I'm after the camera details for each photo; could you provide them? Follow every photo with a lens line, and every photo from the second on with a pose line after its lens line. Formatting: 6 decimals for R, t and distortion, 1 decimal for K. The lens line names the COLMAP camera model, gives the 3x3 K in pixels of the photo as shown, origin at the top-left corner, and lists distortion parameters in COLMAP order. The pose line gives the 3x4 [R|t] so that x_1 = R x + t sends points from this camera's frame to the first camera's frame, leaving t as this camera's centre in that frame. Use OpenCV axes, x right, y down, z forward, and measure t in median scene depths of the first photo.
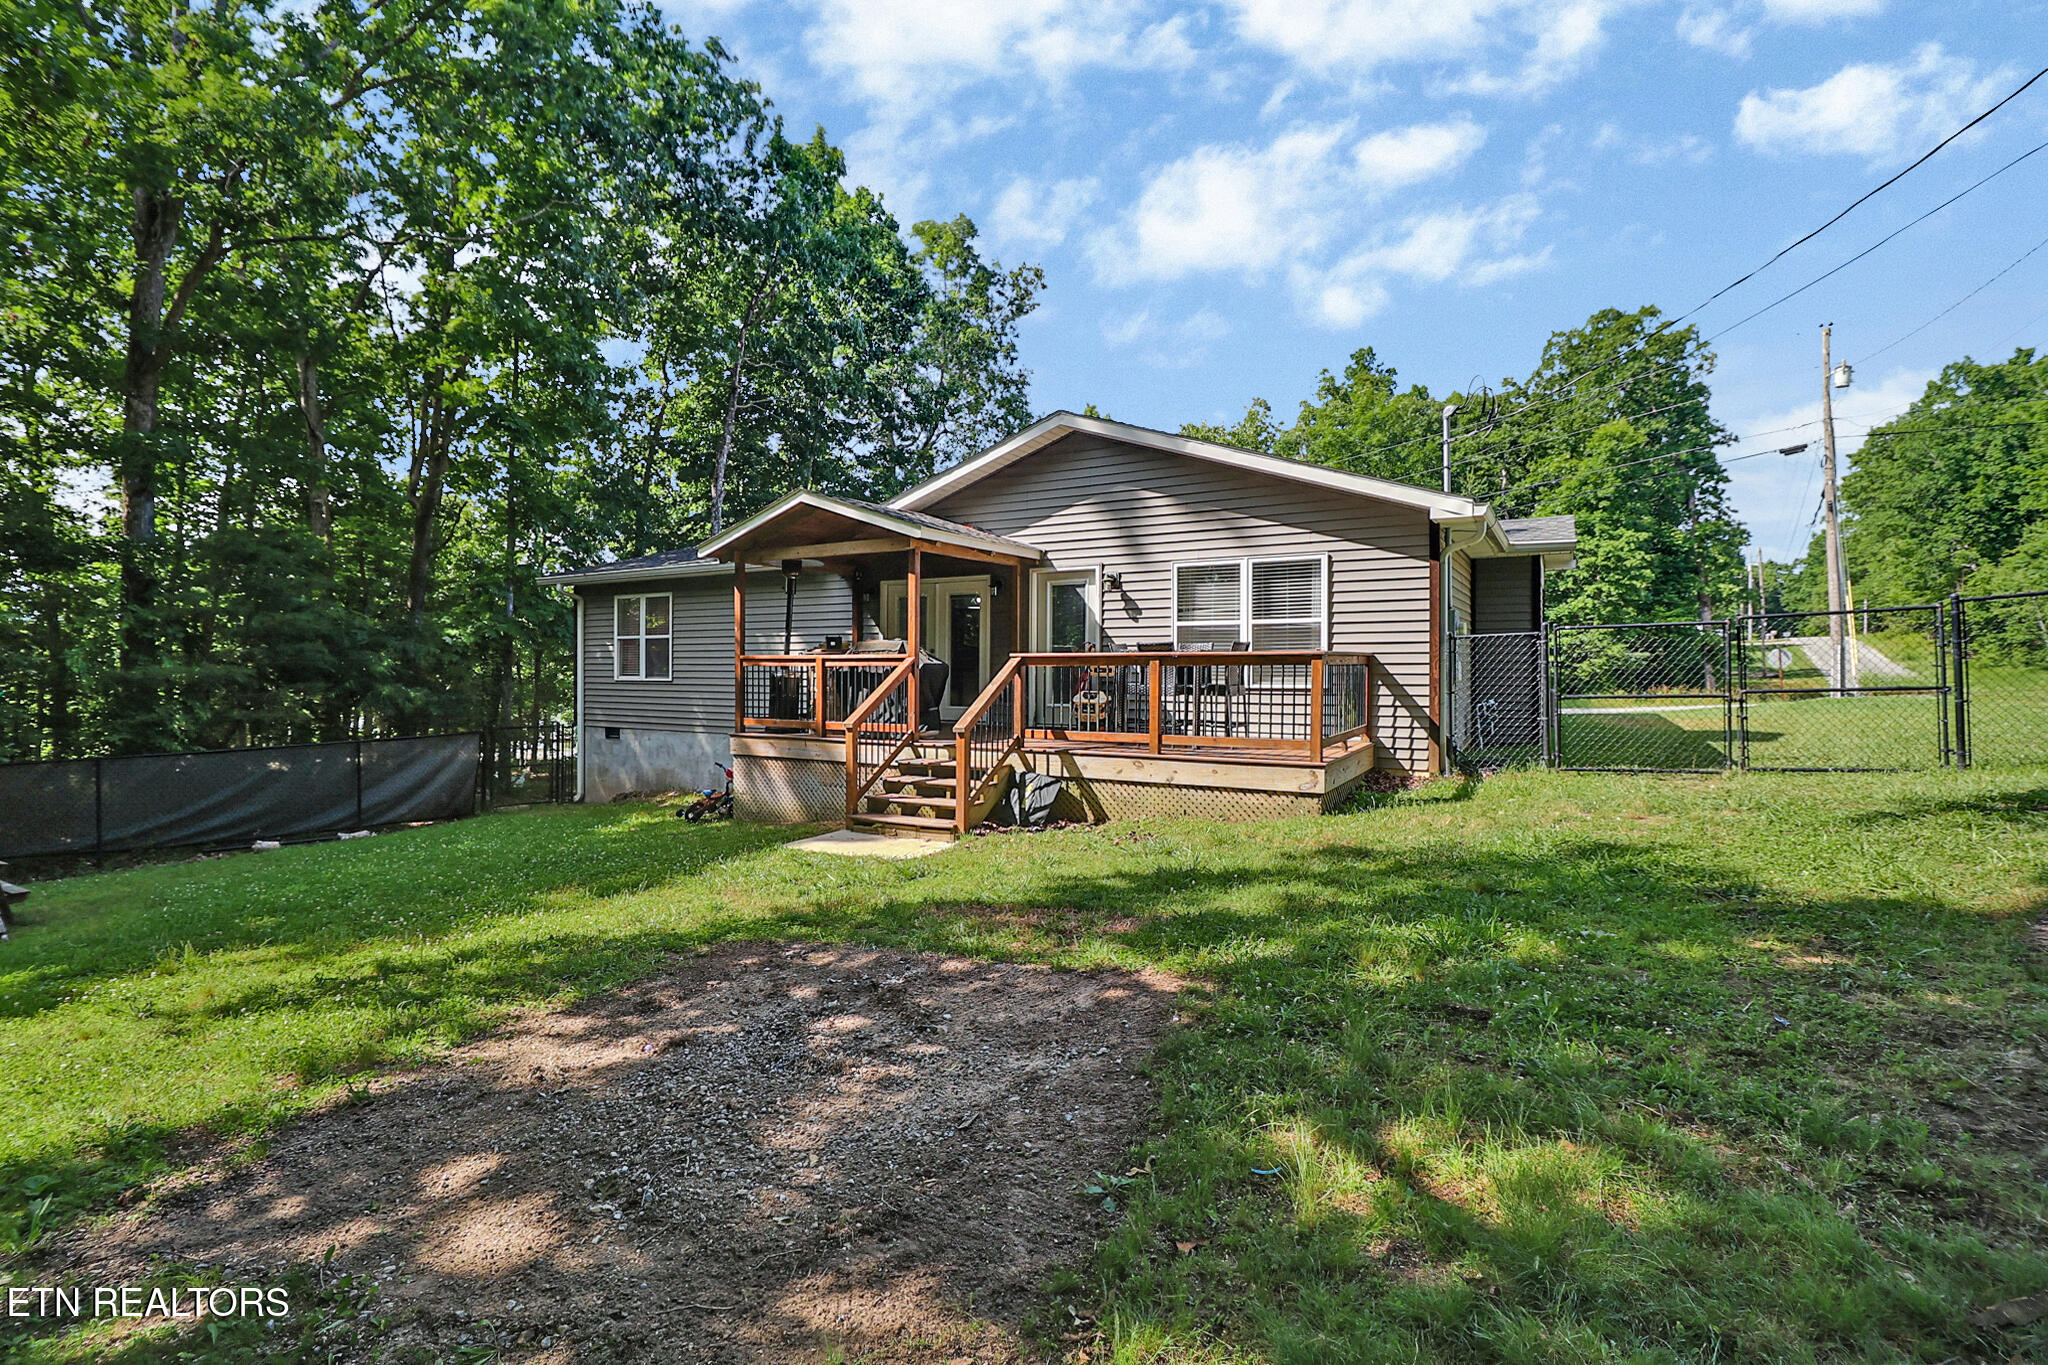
lens RADIAL K [[959.7, 0, 1021.7], [0, 959.7, 684.1], [0, 0, 1]] dist [-0.009182, -0.000661]
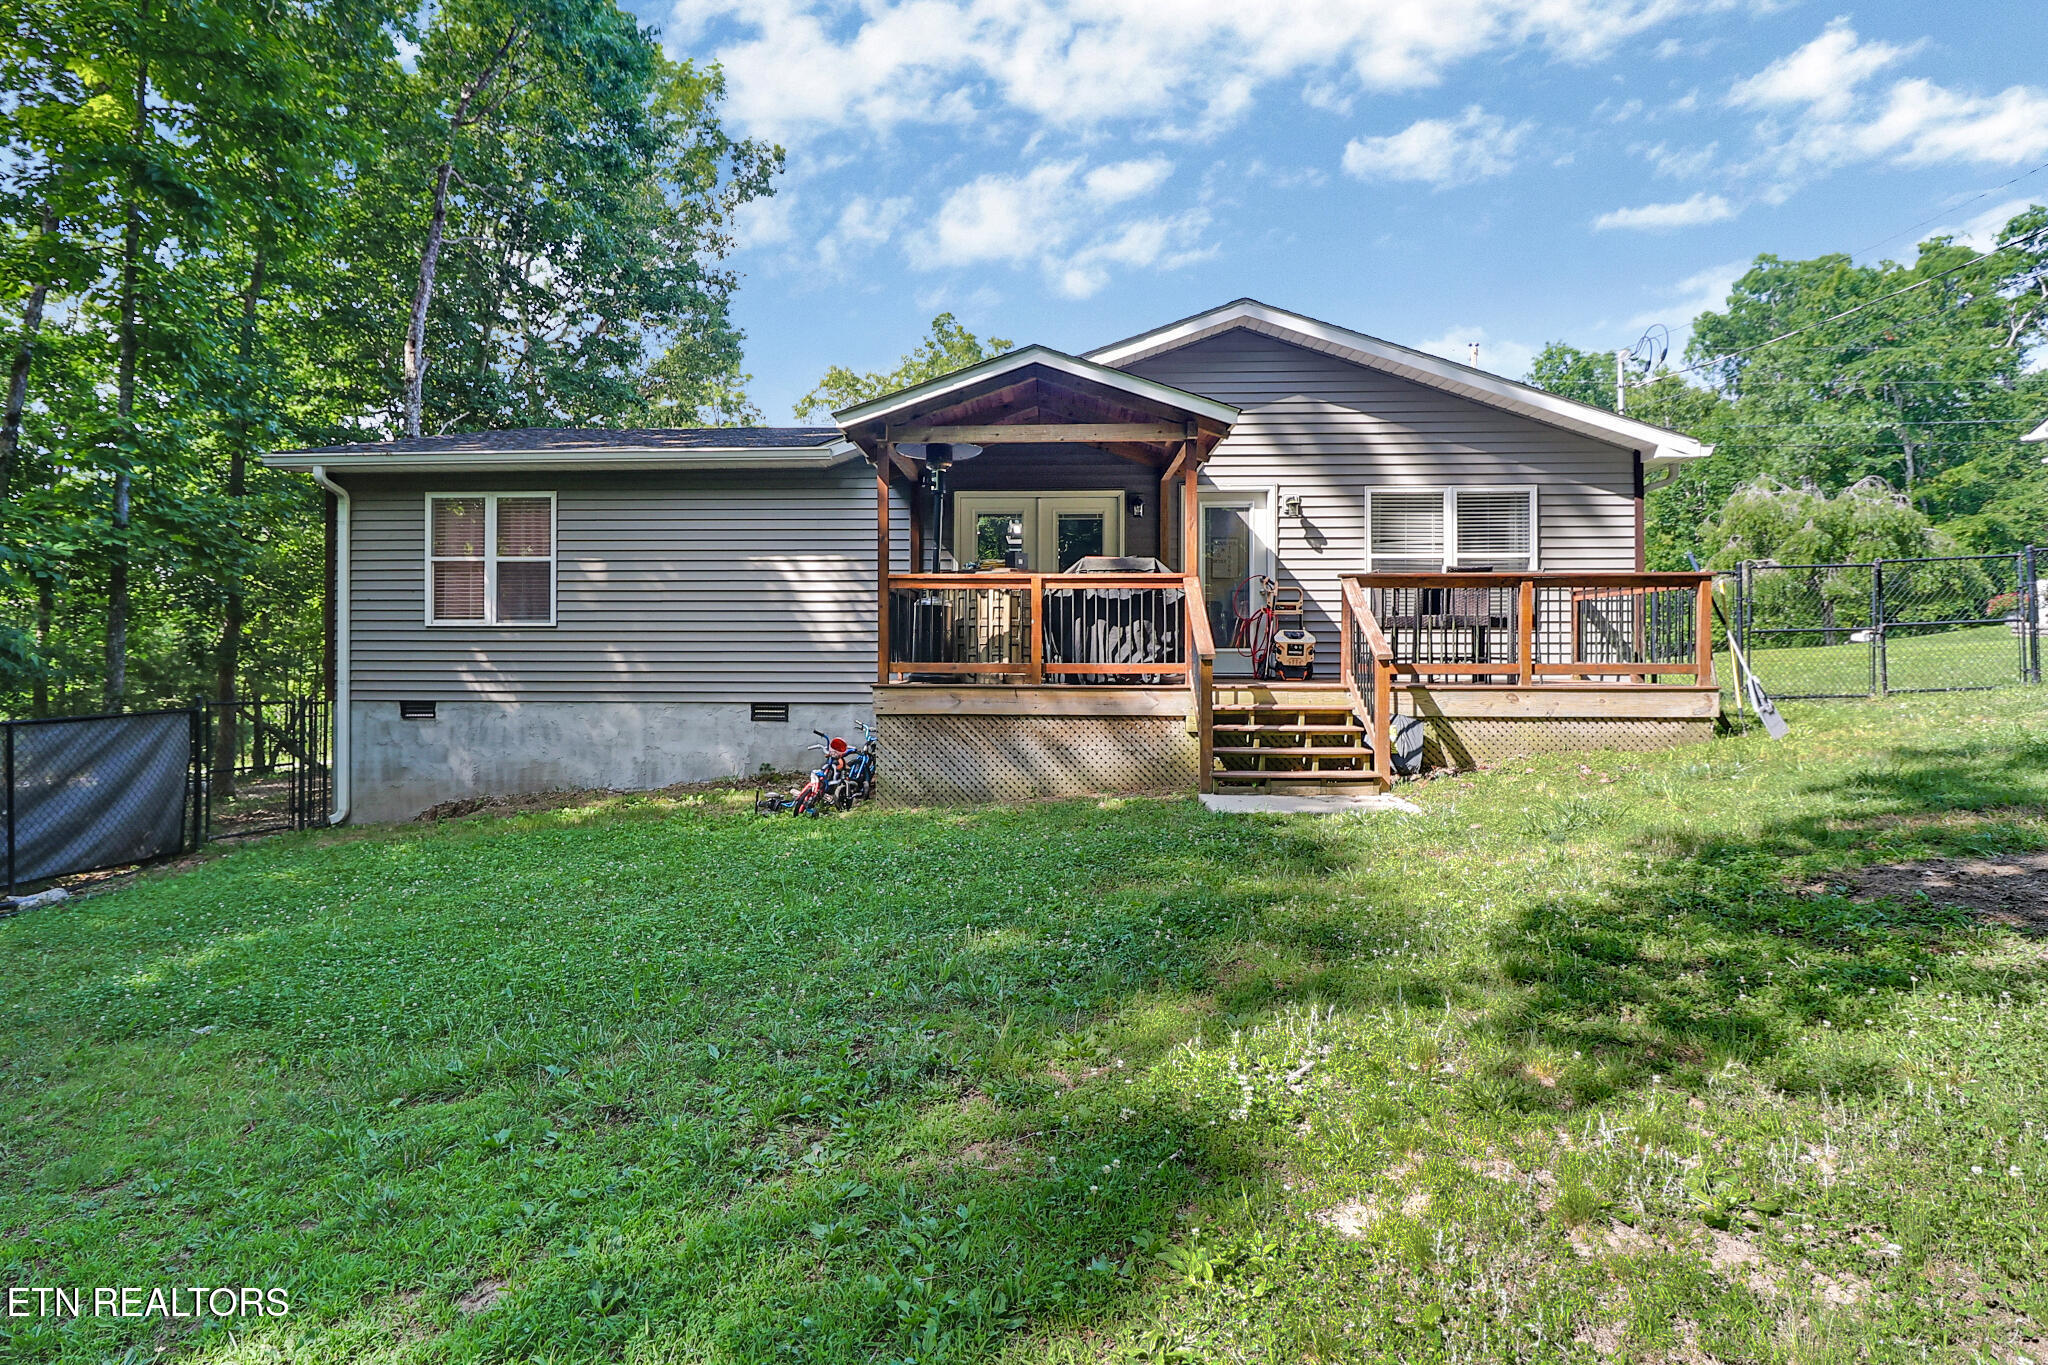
lens RADIAL K [[1082.2, 0, 1022.6], [0, 1082.2, 672.2], [0, 0, 1]] dist [-0.003115, -0.000545]
pose [[0.877948, -0.002078, 0.478751, -0.593578], [0.008038, 0.999914, -0.010401, 0.052636], [-0.478688, 0.012980, 0.877889, 0.262365]]
